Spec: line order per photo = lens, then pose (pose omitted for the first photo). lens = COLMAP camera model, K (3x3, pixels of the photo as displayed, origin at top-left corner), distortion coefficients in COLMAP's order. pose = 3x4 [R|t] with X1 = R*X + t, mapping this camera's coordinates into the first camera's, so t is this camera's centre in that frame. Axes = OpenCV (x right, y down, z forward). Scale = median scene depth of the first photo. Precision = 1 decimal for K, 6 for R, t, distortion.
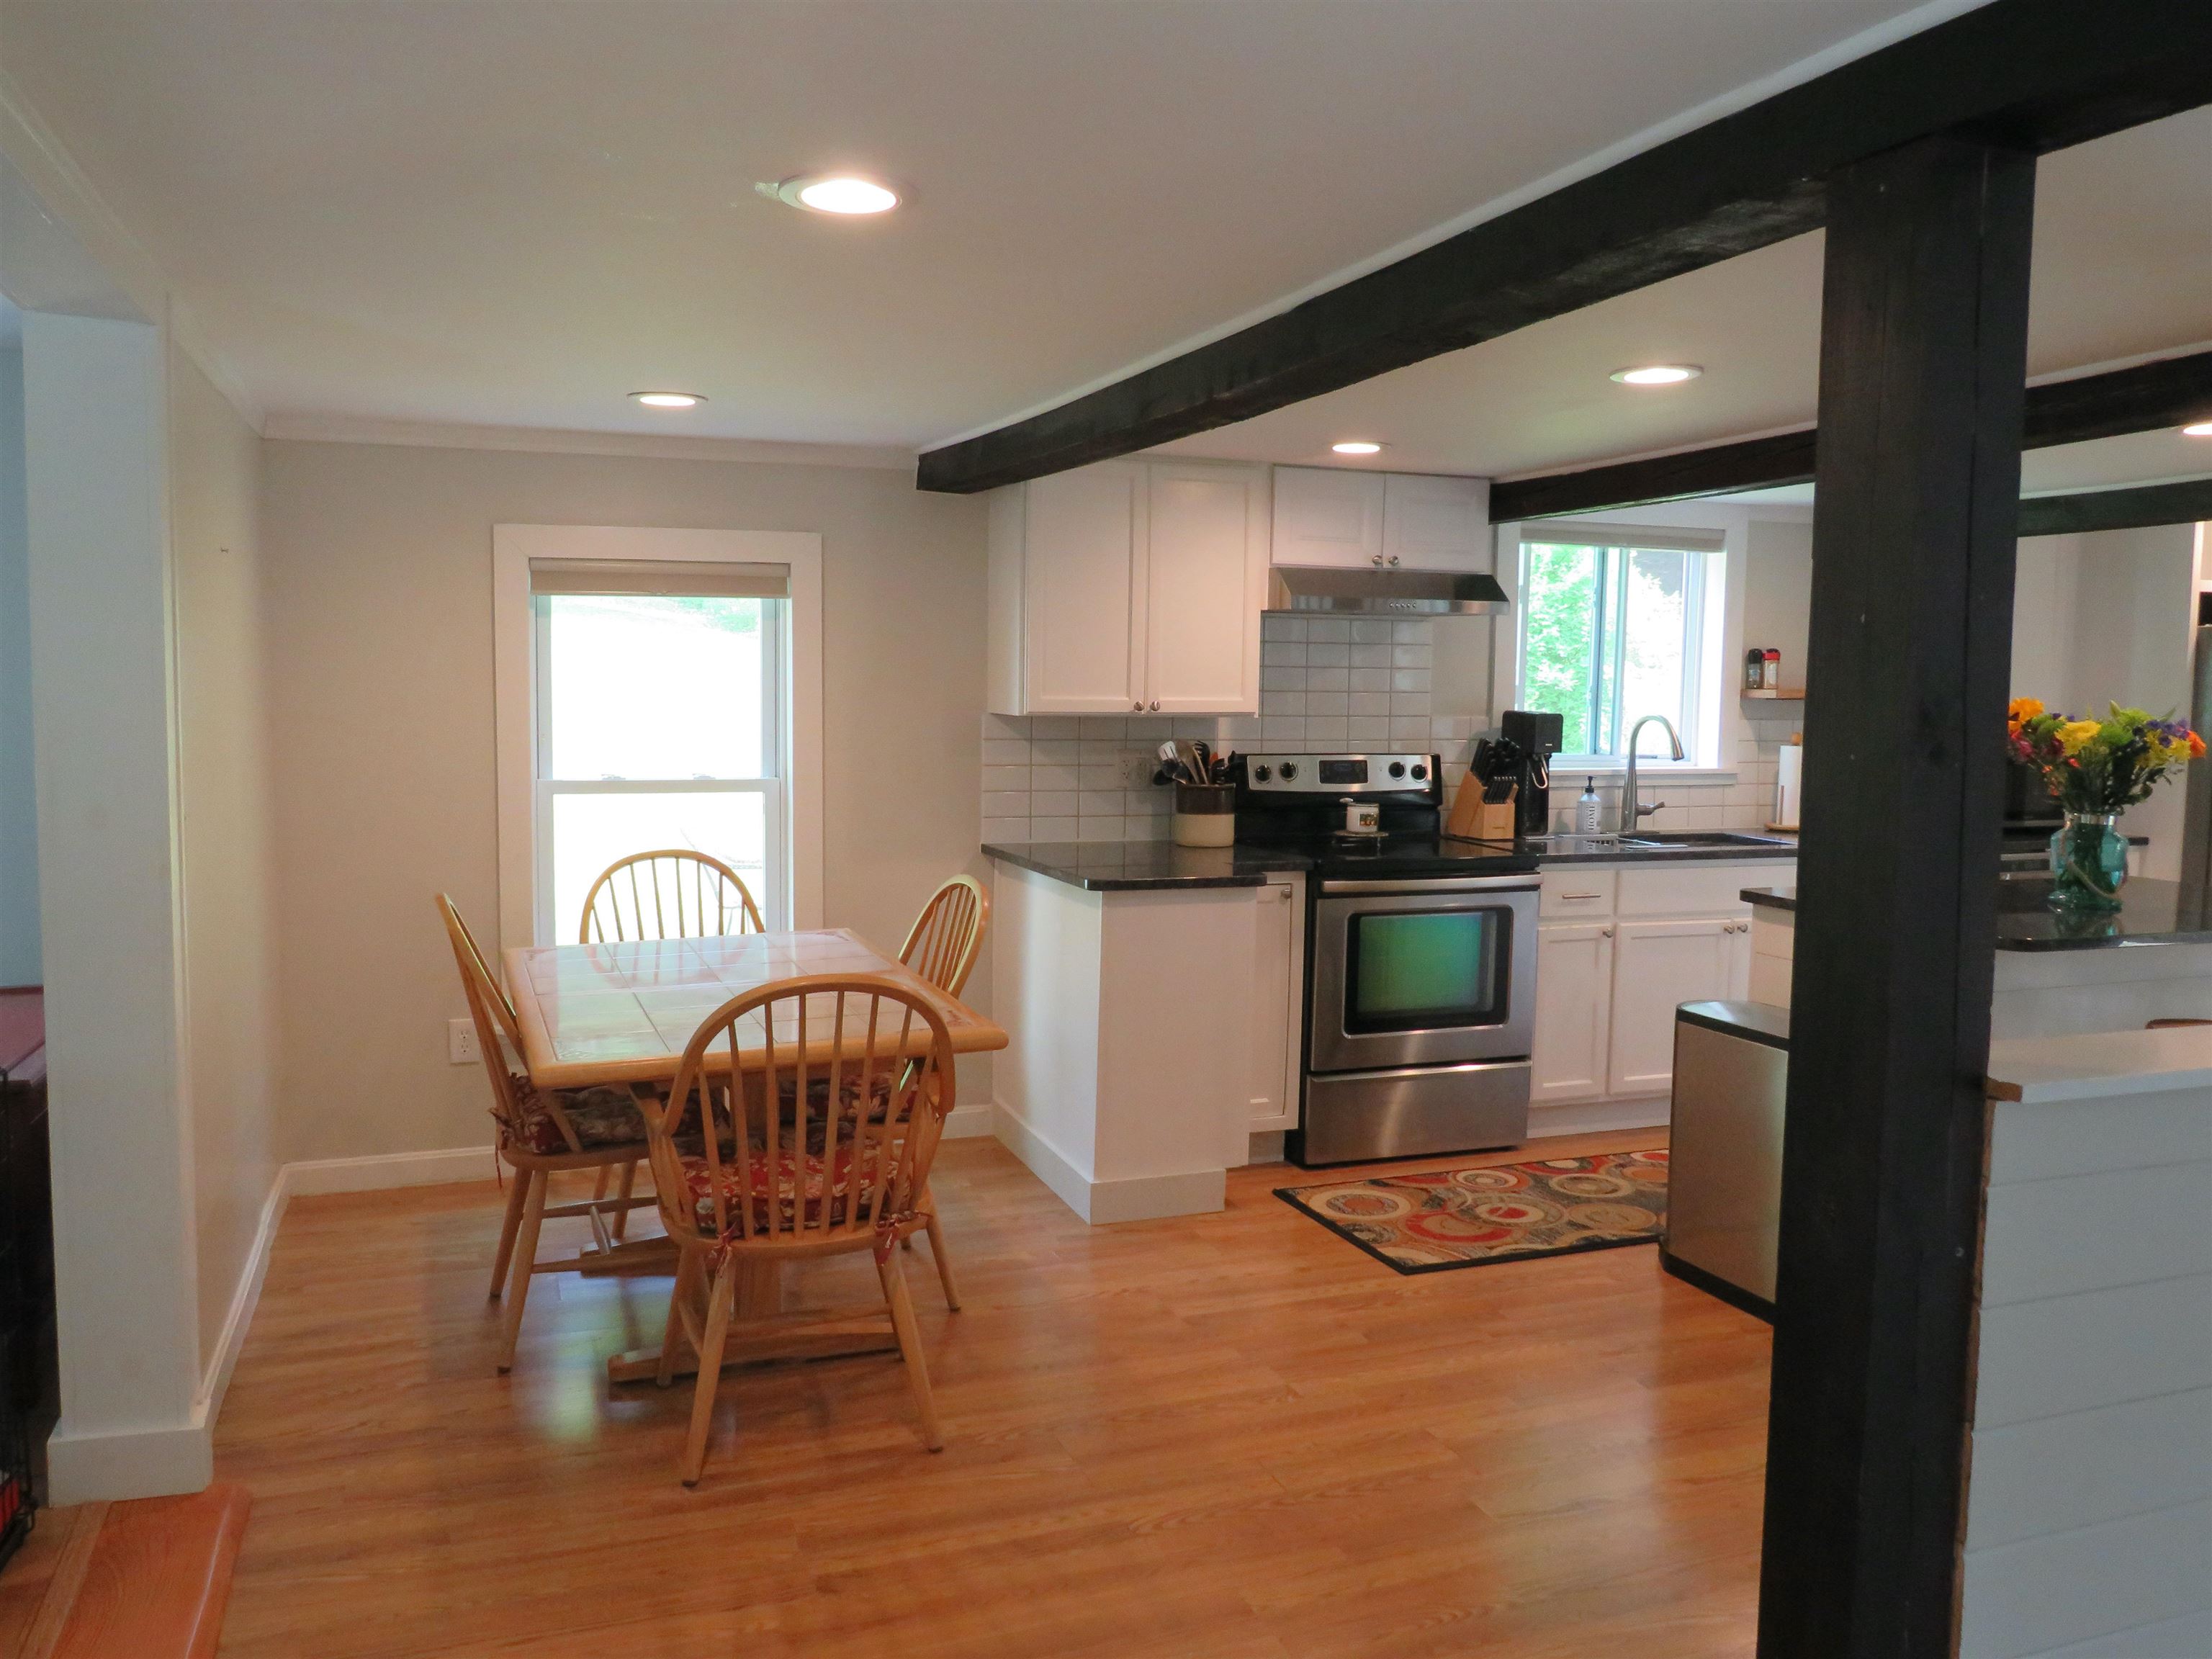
lens RADIAL K [[1699.5, 0, 1106.0], [0, 1699.5, 829.5], [0, 0, 1]] dist [-0.035294, 0.002197]
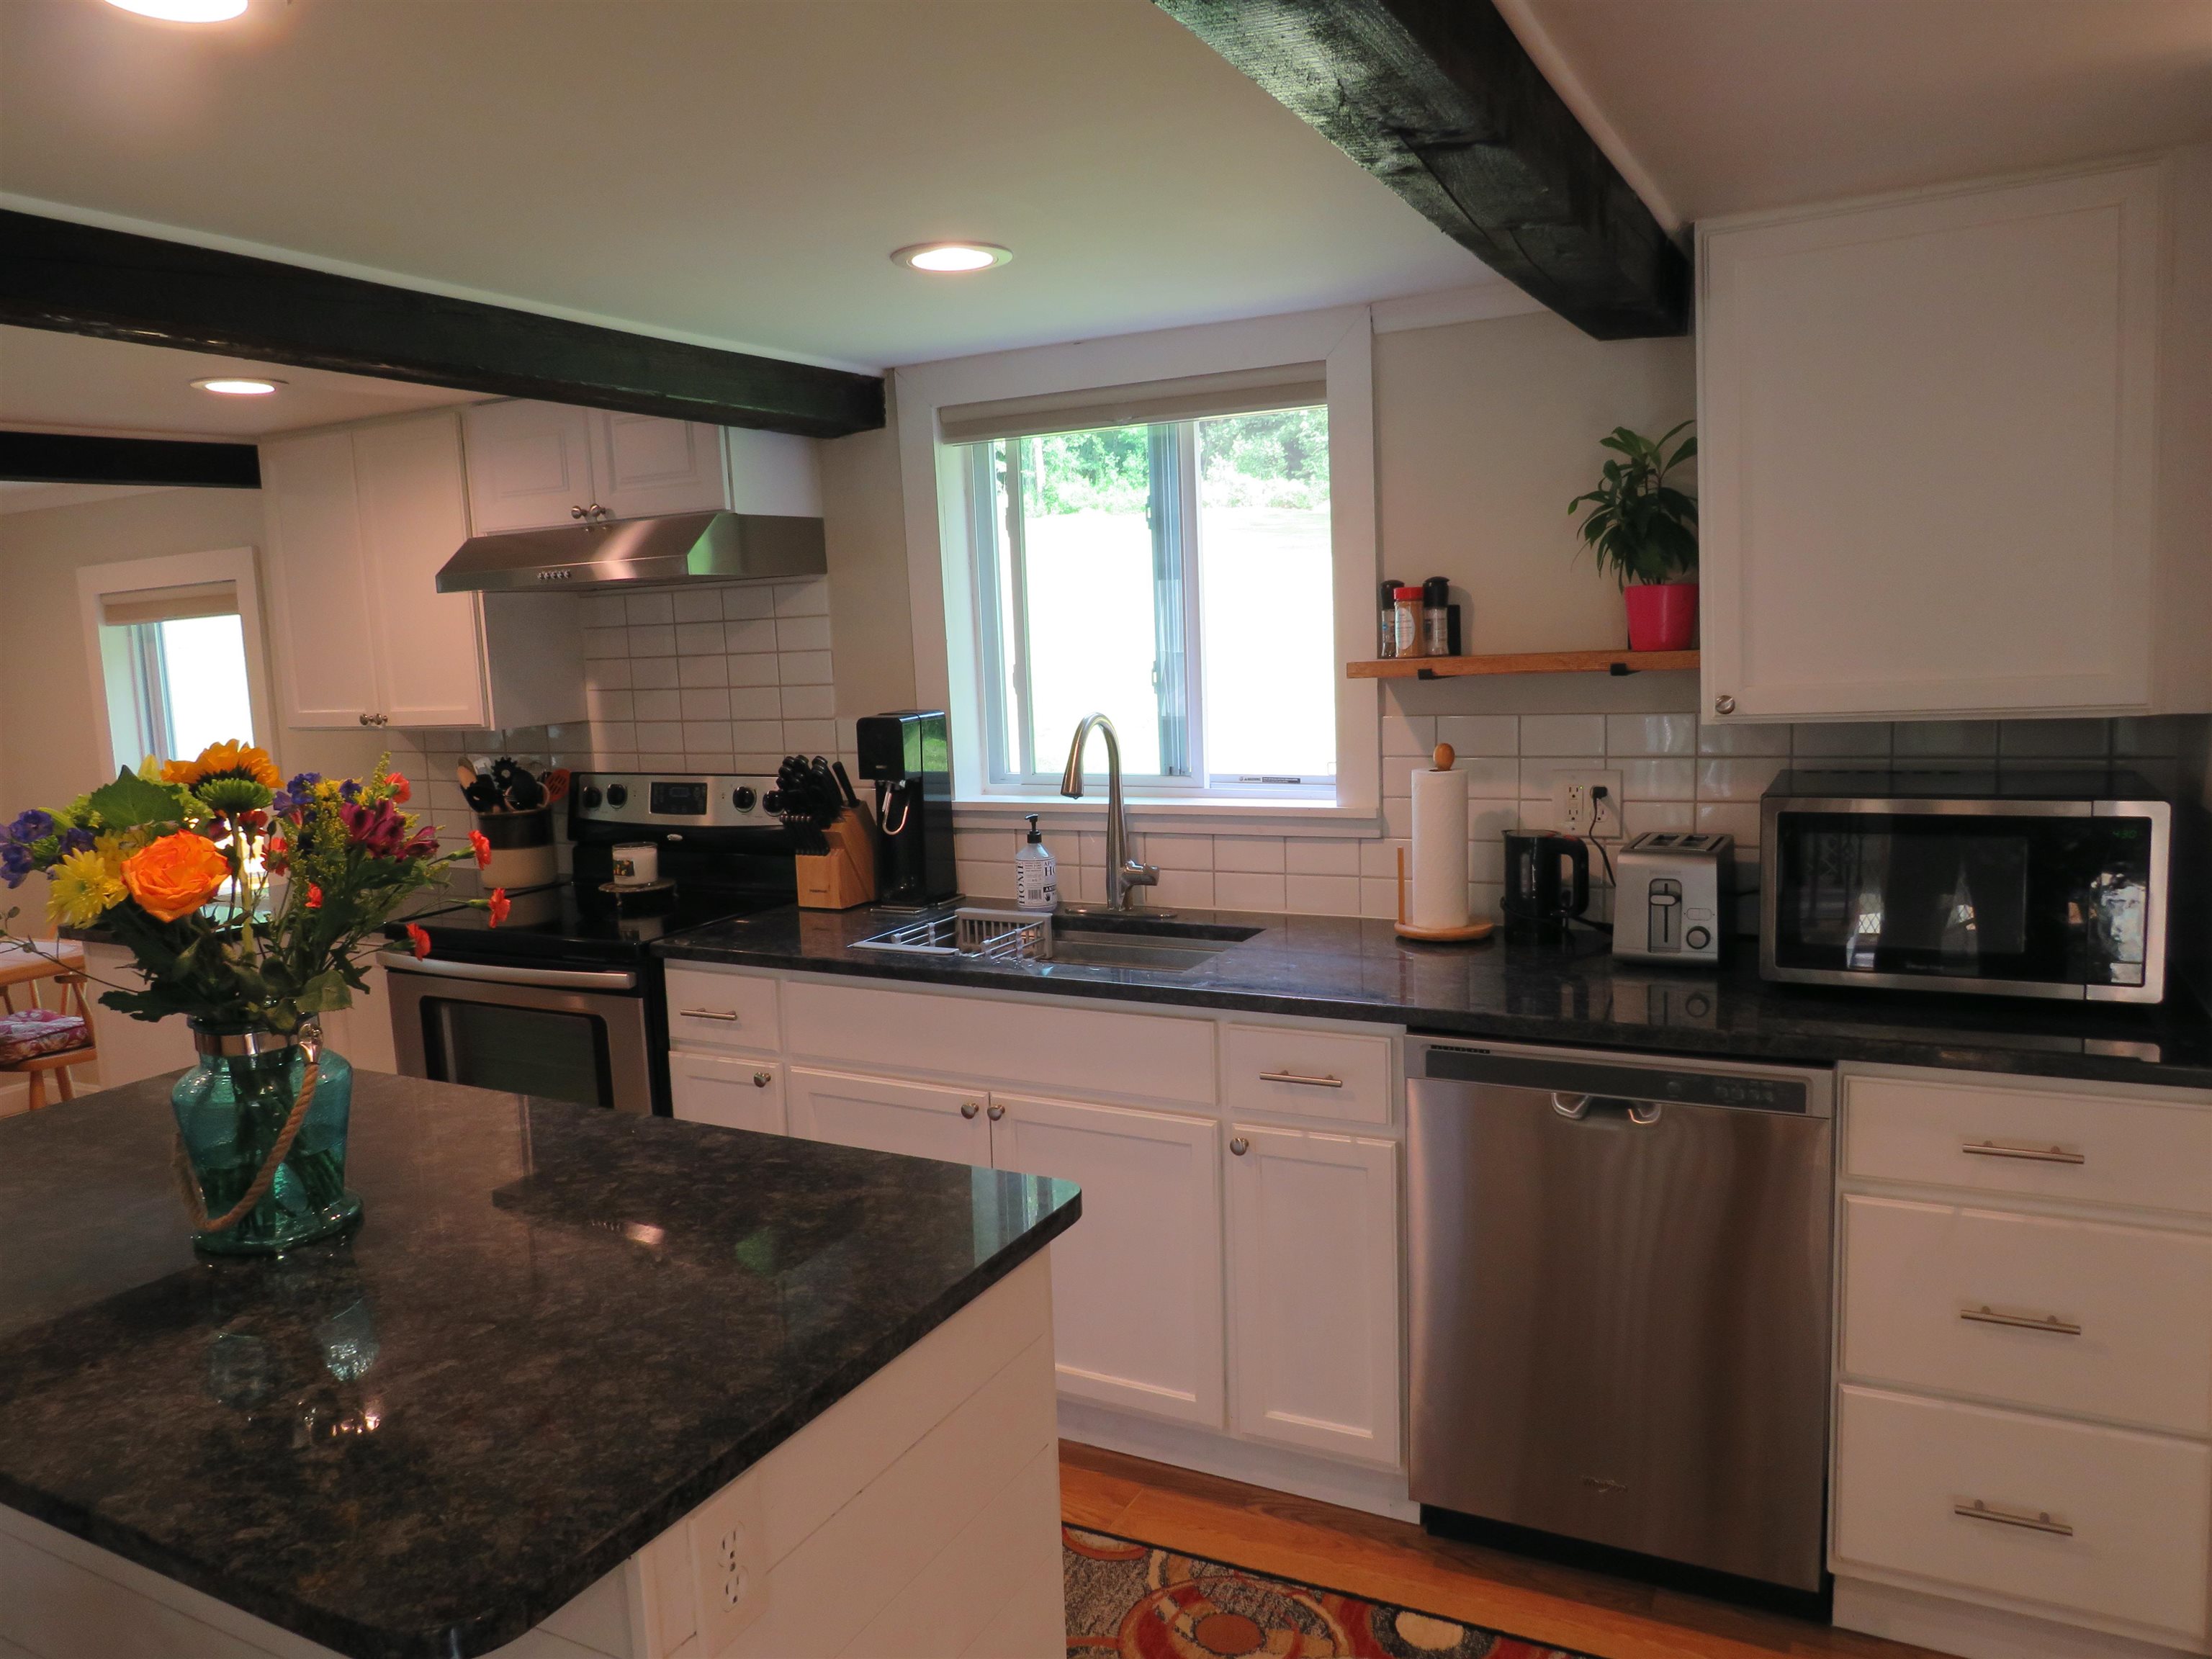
lens RADIAL K [[1550.1, 0, 1106.0], [0, 1550.1, 829.5], [0, 0, 1]] dist [-0.032585, -0.003630]
pose [[0.663039, 0.054846, -0.746573, 0.801622], [-0.018985, 0.998224, 0.056472, -0.064883], [0.748344, -0.023270, 0.662903, 0.727256]]
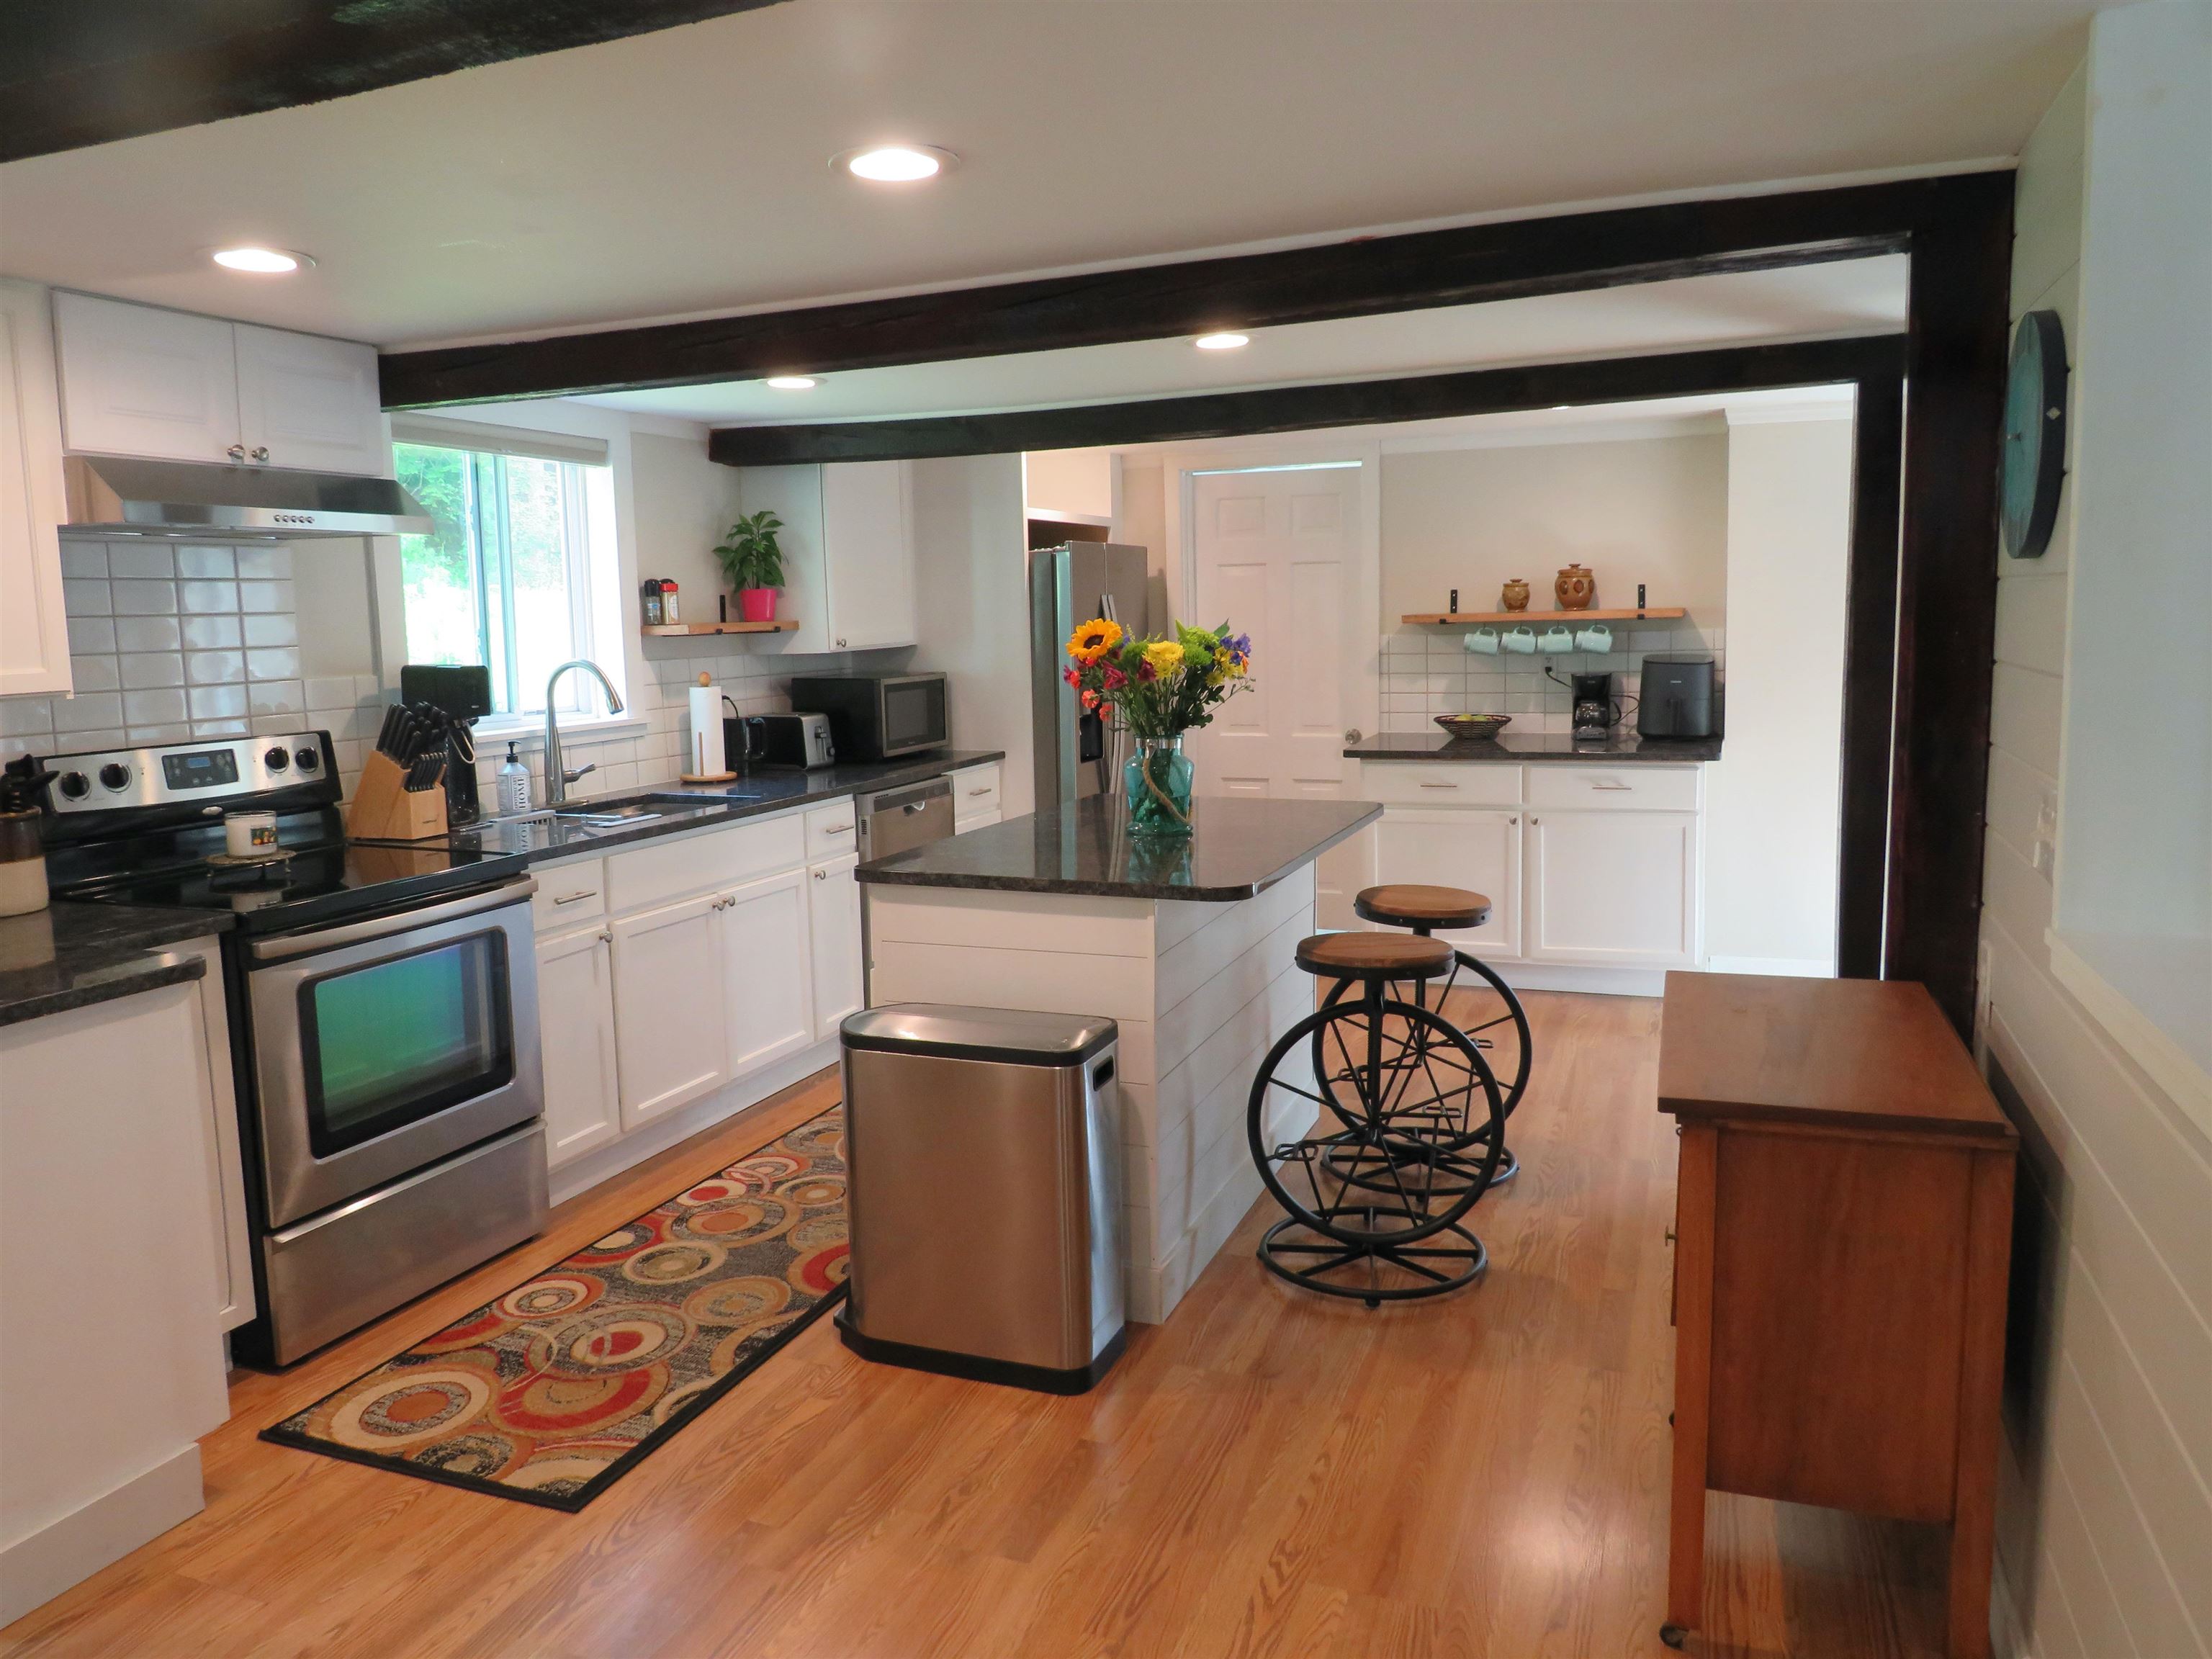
lens RADIAL K [[1550.1, 0, 1106.0], [0, 1550.1, 829.5], [0, 0, 1]] dist [-0.032585, -0.003630]
pose [[0.667529, -0.129281, 0.733275, -0.073540], [0.095603, 0.991541, 0.087783, -0.030539], [-0.738421, 0.011506, 0.674242, 0.337911]]
